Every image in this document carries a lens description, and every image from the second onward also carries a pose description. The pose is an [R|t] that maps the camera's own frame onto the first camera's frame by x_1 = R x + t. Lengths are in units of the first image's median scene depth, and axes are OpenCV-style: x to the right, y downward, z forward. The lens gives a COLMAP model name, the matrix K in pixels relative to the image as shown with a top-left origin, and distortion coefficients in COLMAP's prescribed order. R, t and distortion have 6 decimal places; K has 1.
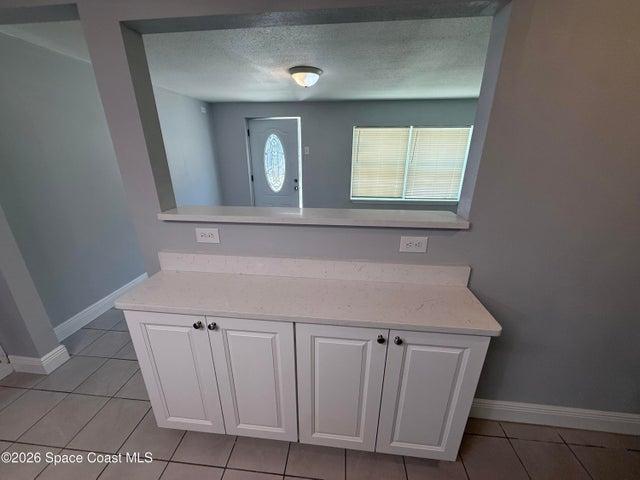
lens RADIAL K [[254.6, 0, 319.2], [0, 254.6, 239.6], [0, 0, 1]] dist [0.001450, -0.000628]
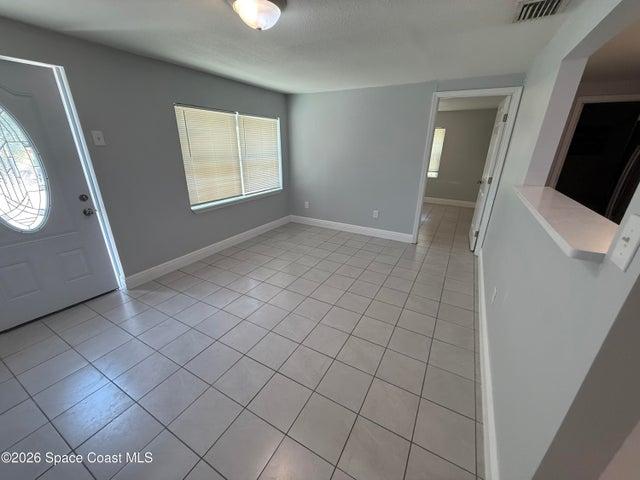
lens RADIAL K [[254.6, 0, 320.6], [0, 254.6, 241.6], [0, 0, 1]] dist [0.001450, -0.000628]
pose [[0.402944, -0.325369, 0.855436, -0.380469], [0.292585, 0.931420, 0.216451, -0.129565], [-0.867196, 0.163070, 0.470509, 0.389732]]
